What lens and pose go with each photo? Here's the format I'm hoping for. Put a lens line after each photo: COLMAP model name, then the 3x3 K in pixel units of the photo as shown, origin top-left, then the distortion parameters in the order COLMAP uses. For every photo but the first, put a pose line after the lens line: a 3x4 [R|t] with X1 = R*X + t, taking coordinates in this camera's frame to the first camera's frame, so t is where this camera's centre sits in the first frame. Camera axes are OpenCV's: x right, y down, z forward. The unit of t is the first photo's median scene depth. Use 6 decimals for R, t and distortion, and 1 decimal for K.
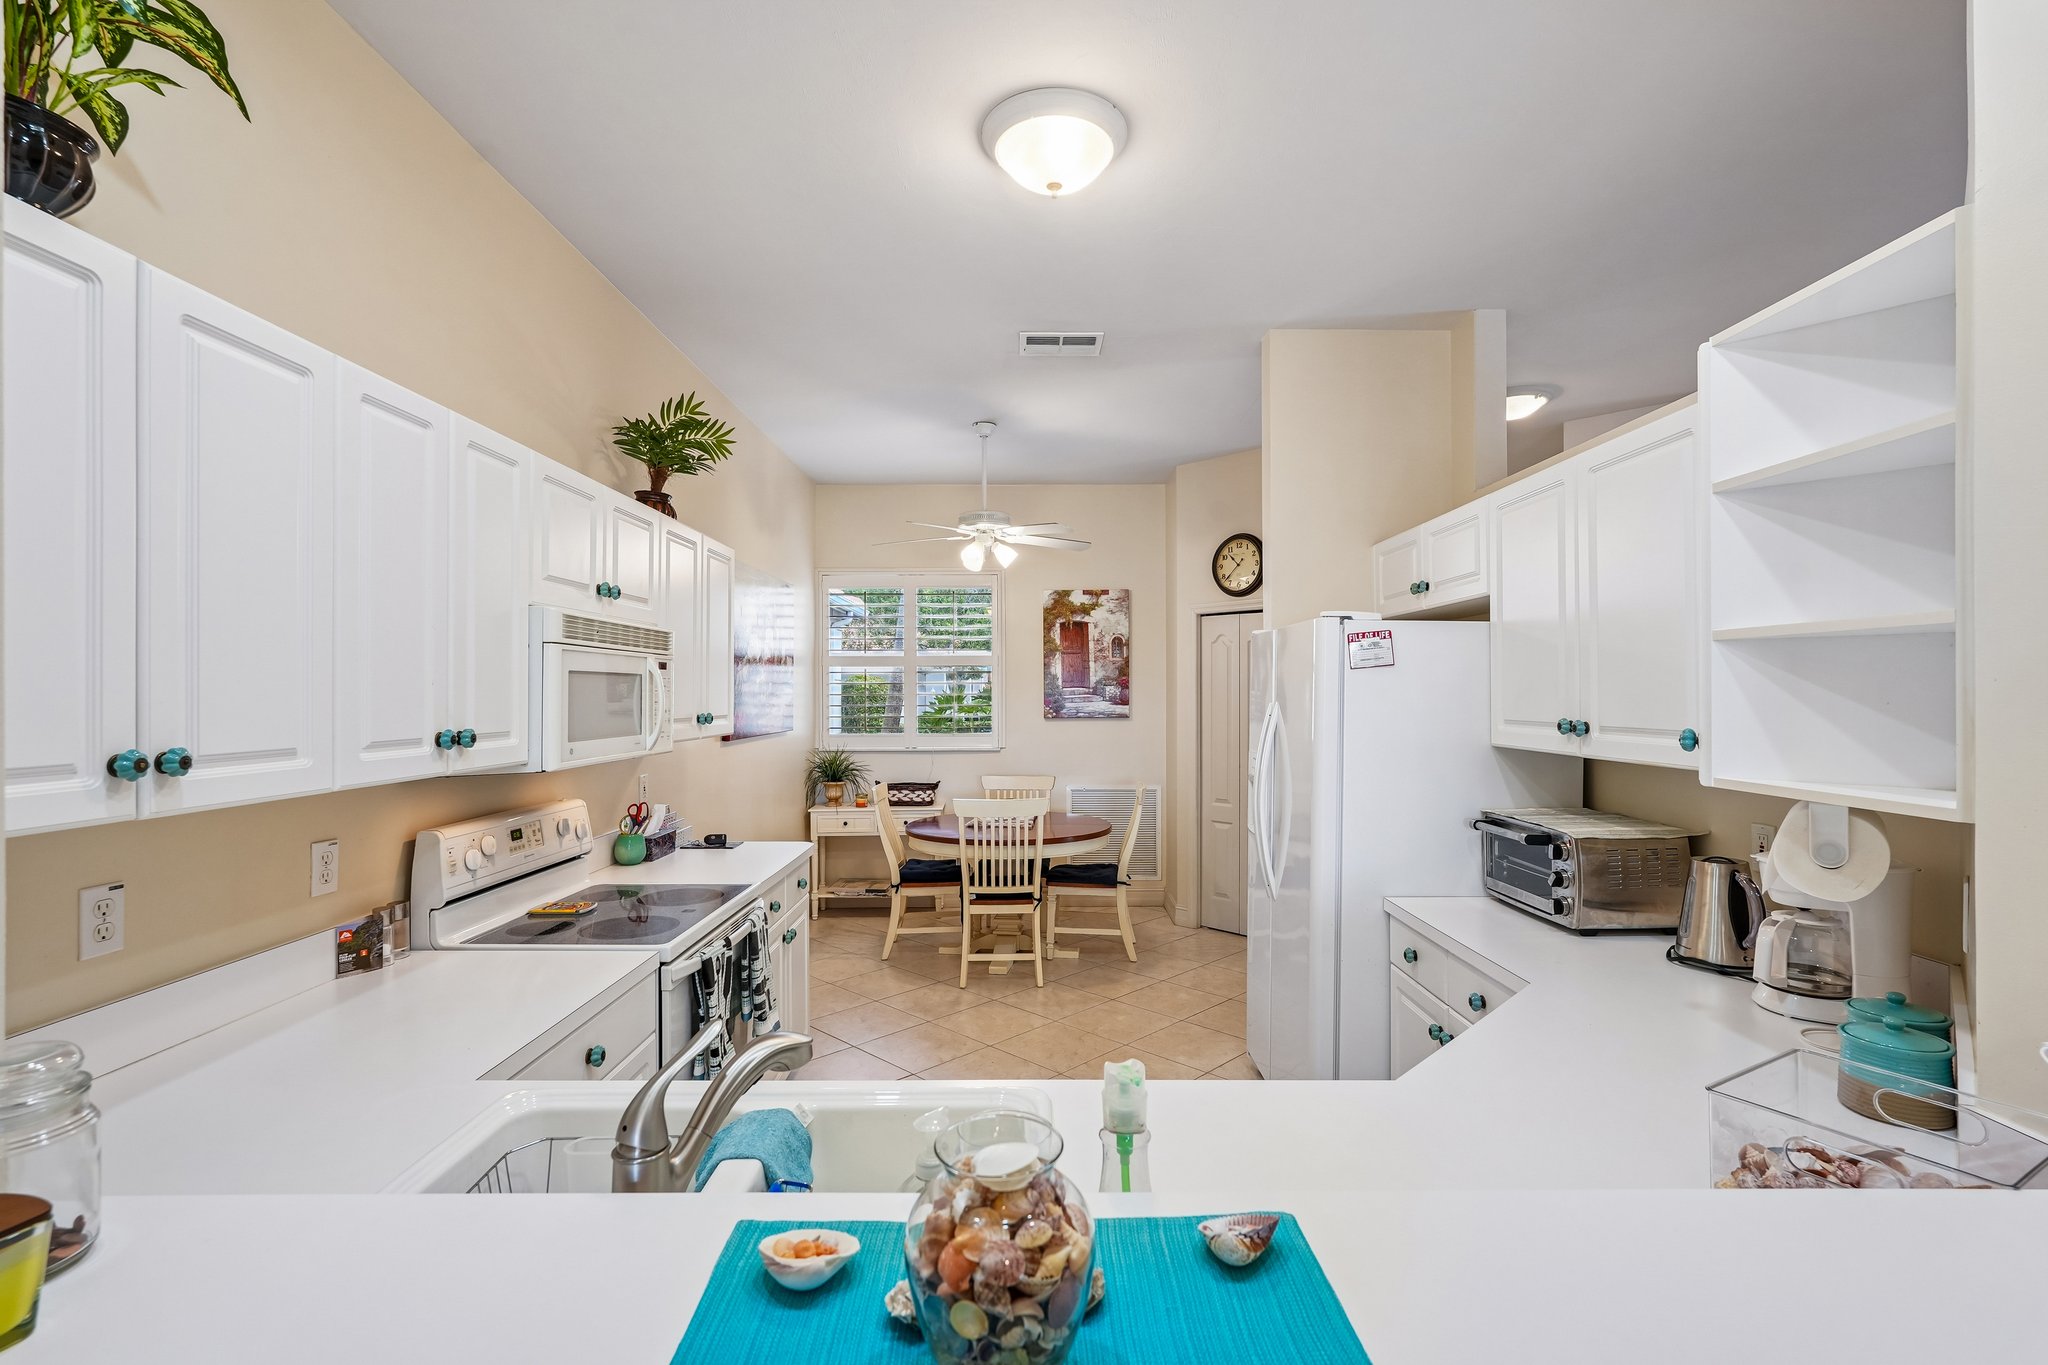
lens RADIAL K [[910.2, 0, 1024.9], [0, 910.2, 690.0], [0, 0, 1]] dist [-0.013768, 0.007100]
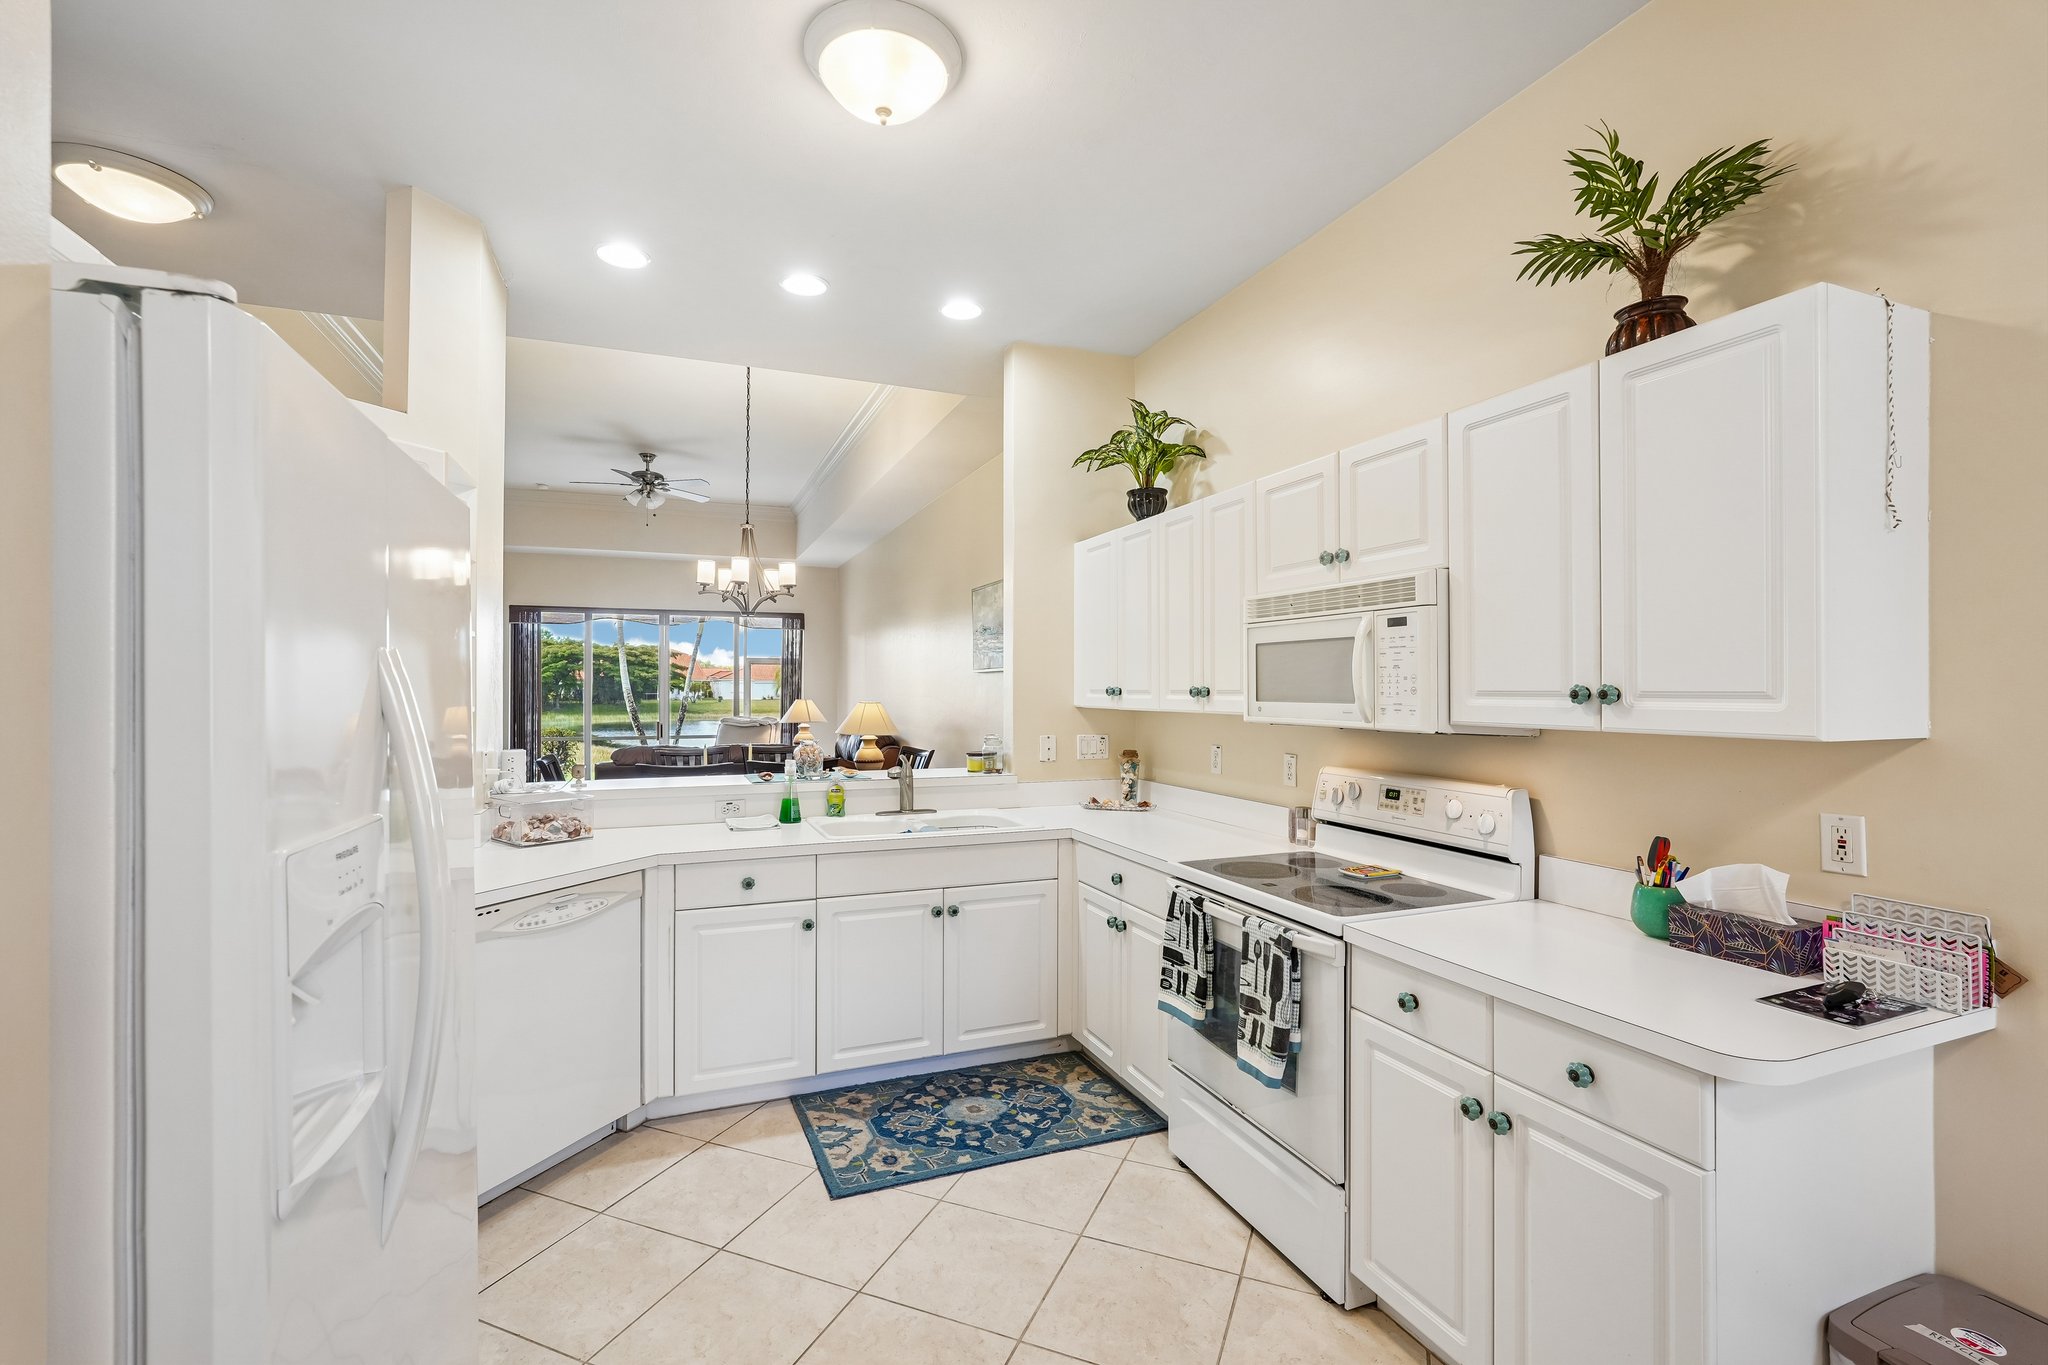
lens RADIAL K [[910.2, 0, 1027.5], [0, 910.2, 680.5], [0, 0, 1]] dist [-0.013768, 0.007100]
pose [[-0.918383, 0.002765, -0.395683, 0.341339], [0.004435, 0.999985, -0.003306, 0.035309], [0.395668, -0.004791, -0.918381, 2.398311]]
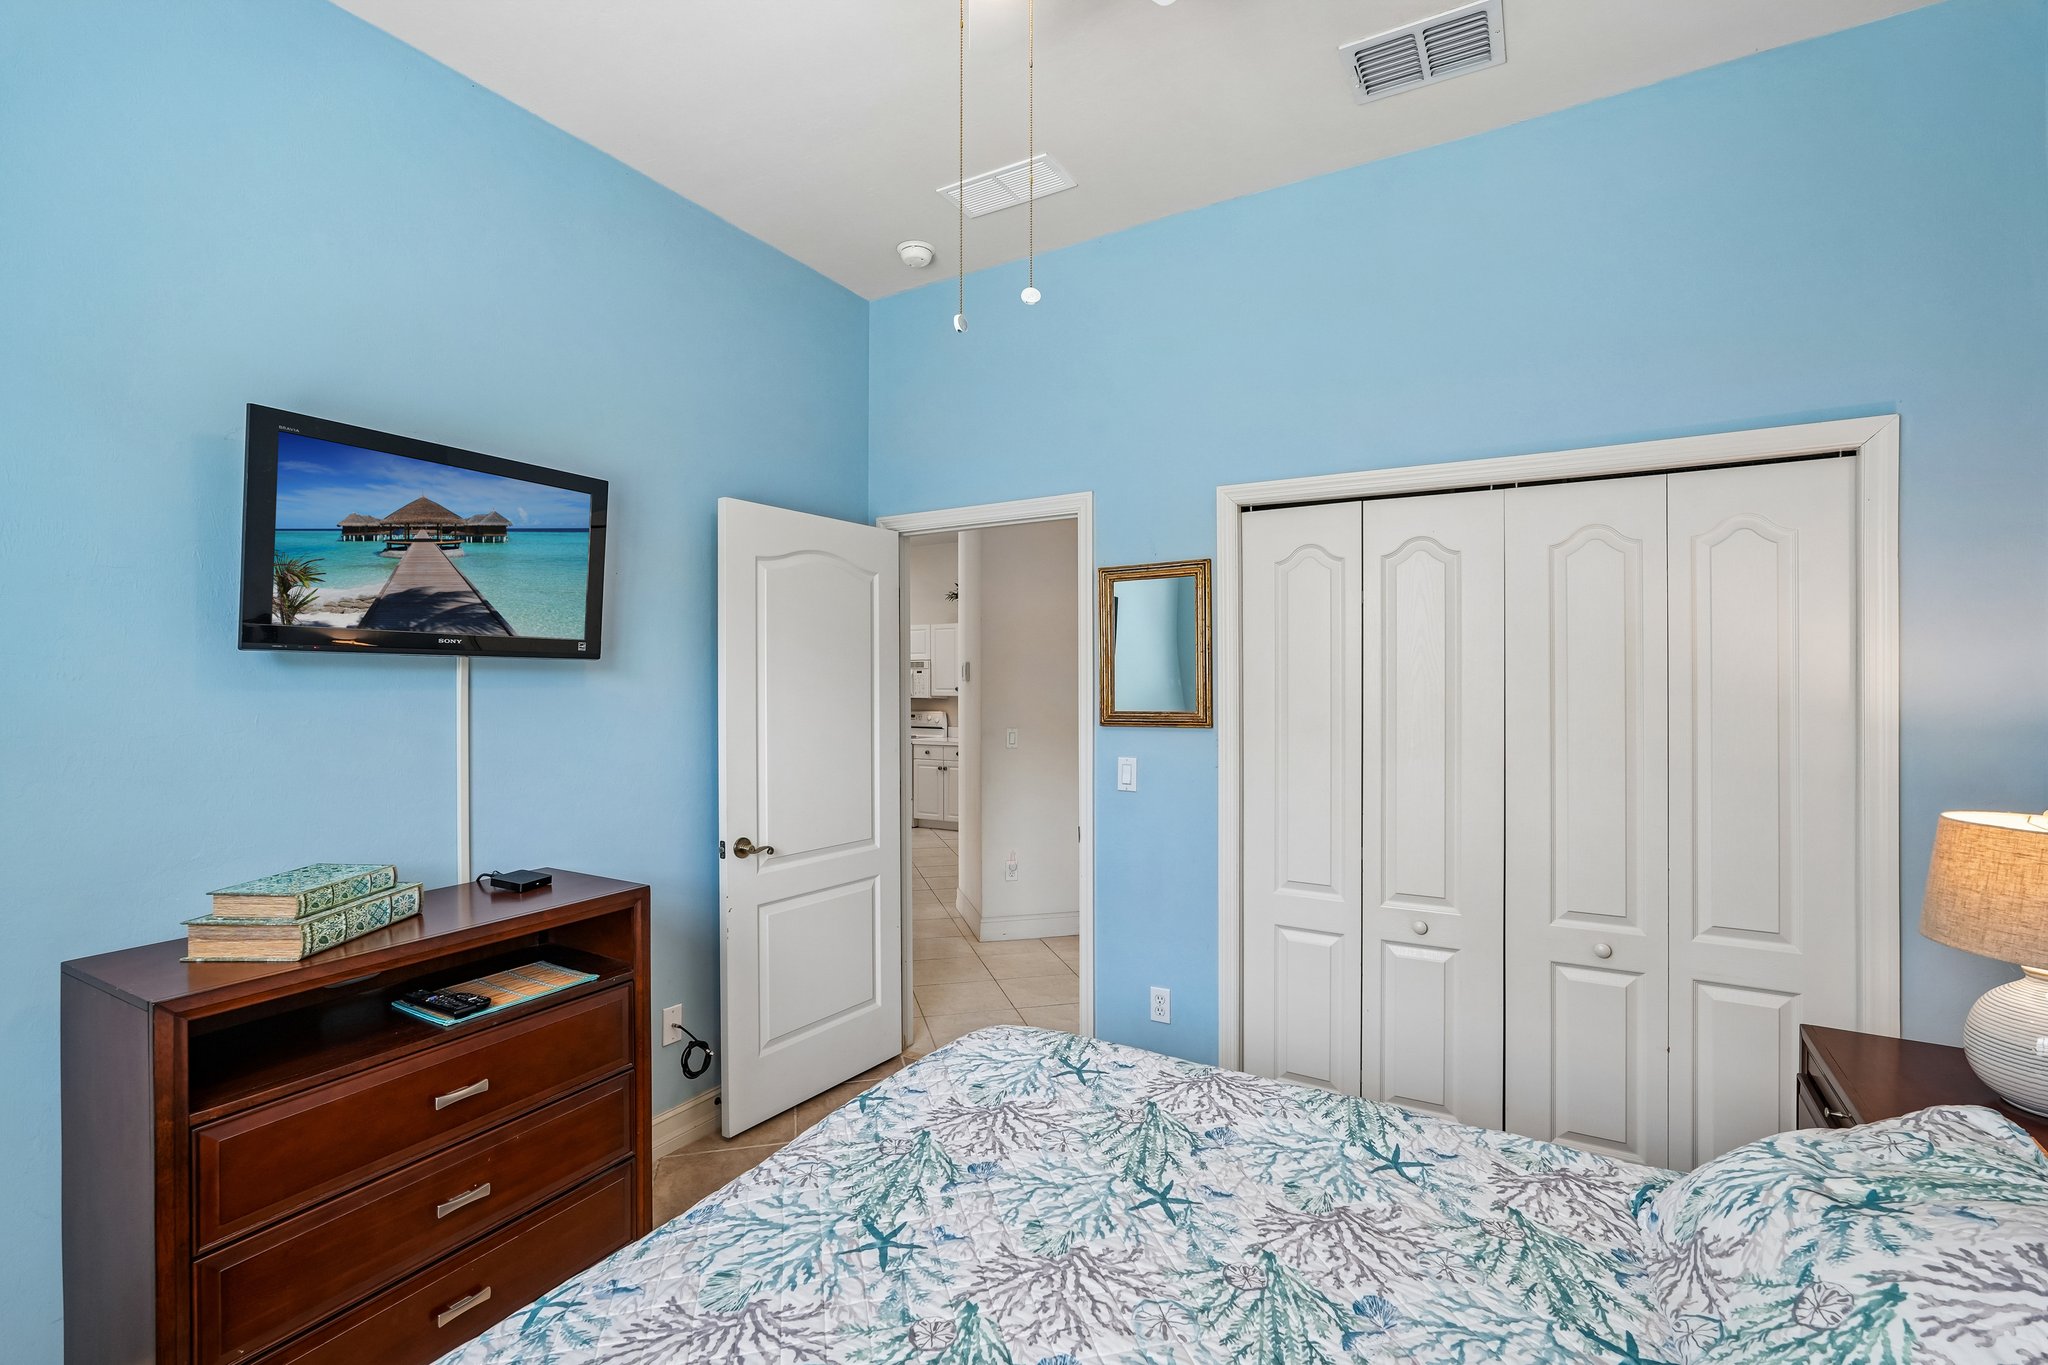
lens RADIAL K [[910.2, 0, 1027.0], [0, 910.2, 685.4], [0, 0, 1]] dist [-0.013768, 0.007100]
pose [[-0.496708, 0.003953, -0.867908, 3.363249], [0.003289, 0.999991, 0.002672, 0.022506], [0.867911, -0.001527, -0.496717, 4.418687]]
